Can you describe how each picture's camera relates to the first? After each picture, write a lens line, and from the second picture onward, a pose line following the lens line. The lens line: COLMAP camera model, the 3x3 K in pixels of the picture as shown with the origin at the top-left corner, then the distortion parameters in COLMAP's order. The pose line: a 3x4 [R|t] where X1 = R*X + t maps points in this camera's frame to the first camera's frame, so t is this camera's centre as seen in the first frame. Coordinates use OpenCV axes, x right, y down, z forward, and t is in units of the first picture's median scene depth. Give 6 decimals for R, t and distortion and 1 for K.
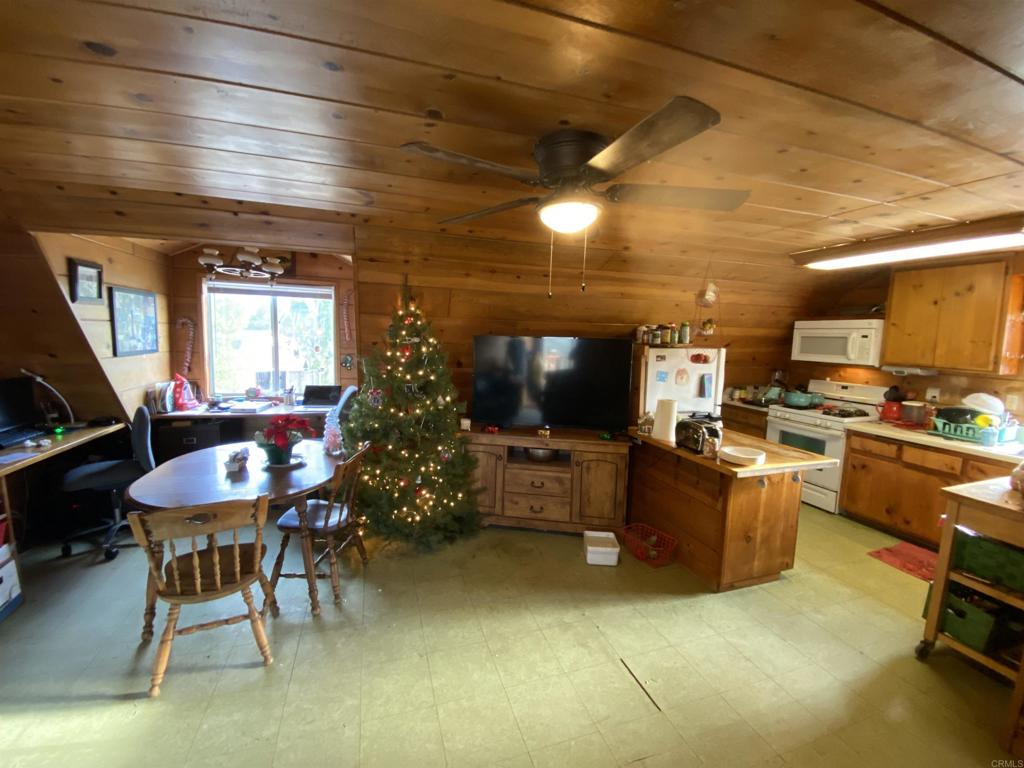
lens RADIAL K [[404.0, 0, 512.0], [0, 404.0, 384.0], [0, 0, 1]] dist [0.021937, -0.022113]
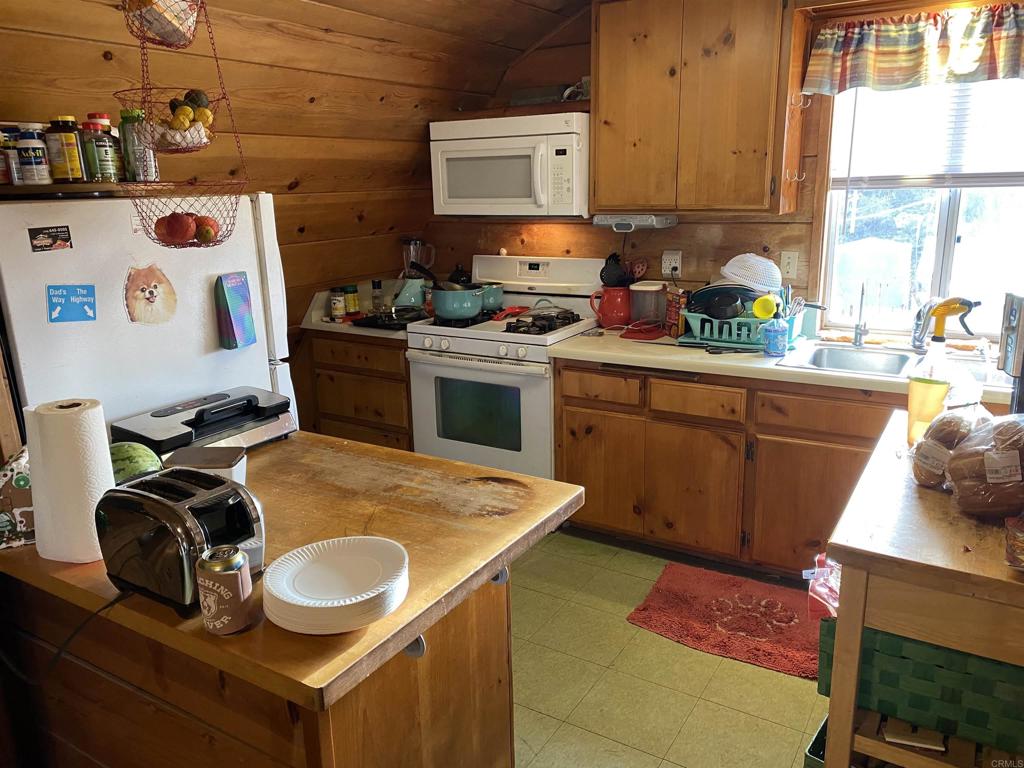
lens RADIAL K [[774.1, 0, 512.0], [0, 774.1, 384.0], [0, 0, 1]] dist [0.034035, -0.003719]
pose [[0.760566, -0.200111, 0.617652, 0.239152], [0.115549, 0.977849, 0.174525, -0.021214], [-0.638896, -0.061369, 0.766842, 0.354807]]
